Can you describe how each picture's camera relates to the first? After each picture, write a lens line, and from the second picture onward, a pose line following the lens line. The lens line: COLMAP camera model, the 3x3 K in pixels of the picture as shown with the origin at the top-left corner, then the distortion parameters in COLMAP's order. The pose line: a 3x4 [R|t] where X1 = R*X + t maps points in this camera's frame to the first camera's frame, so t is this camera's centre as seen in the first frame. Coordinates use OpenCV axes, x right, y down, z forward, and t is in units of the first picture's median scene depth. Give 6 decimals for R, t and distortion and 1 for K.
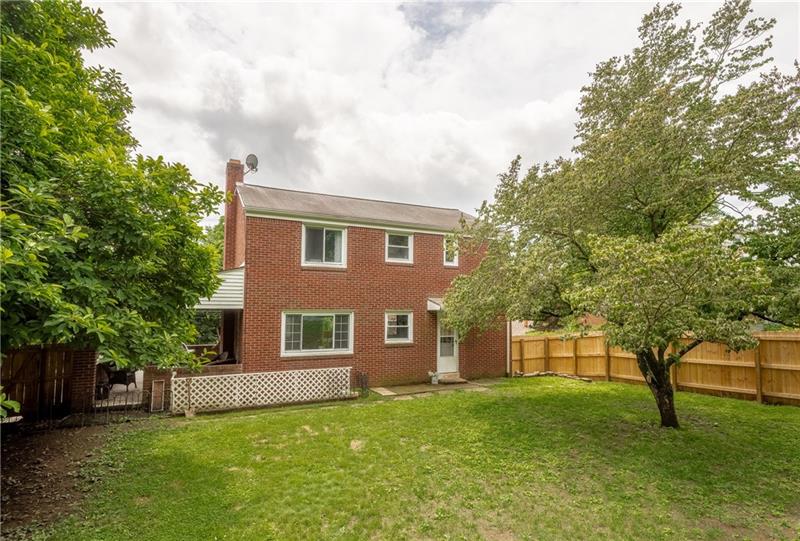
lens RADIAL K [[437.6, 0, 402.3], [0, 437.6, 265.0], [0, 0, 1]] dist [0.029826, 0.000189]
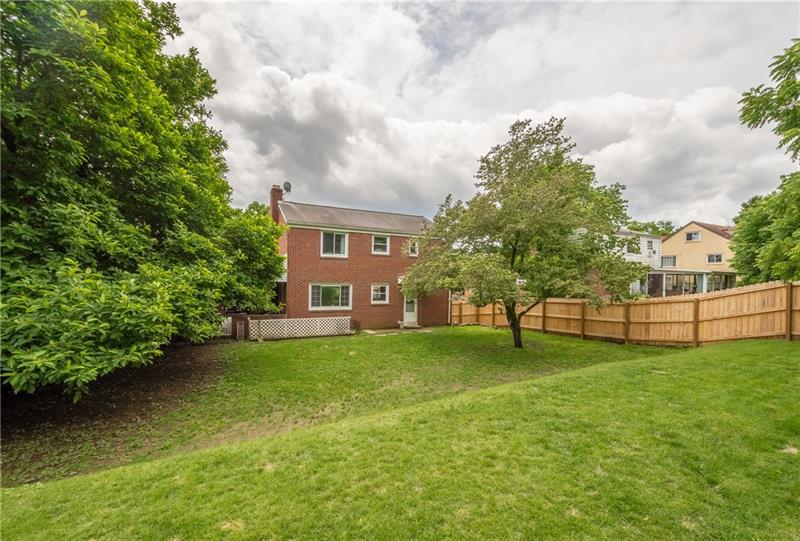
lens RADIAL K [[352.9, 0, 396.9], [0, 352.9, 272.7], [0, 0, 1]] dist [-0.005097, -0.000189]
pose [[0.998374, 0.008931, -0.056304, 0.128779], [-0.004394, 0.996769, 0.080198, -0.043221], [0.056838, -0.079821, 0.995187, -0.302793]]
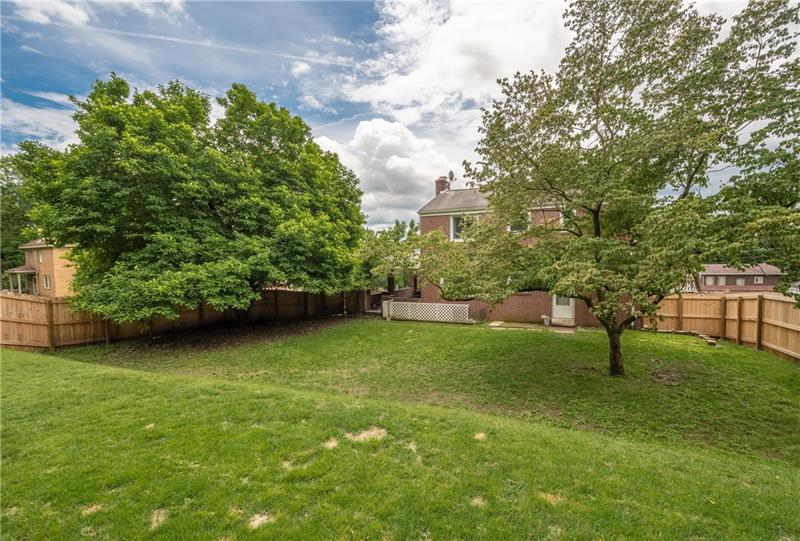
lens RADIAL K [[352.9, 0, 396.8], [0, 352.9, 274.7], [0, 0, 1]] dist [-0.005097, -0.000189]
pose [[0.580996, 0.012633, -0.813808, 0.672957], [0.099822, 0.991225, 0.086652, -0.014094], [0.807762, -0.131580, 0.574637, 0.046057]]
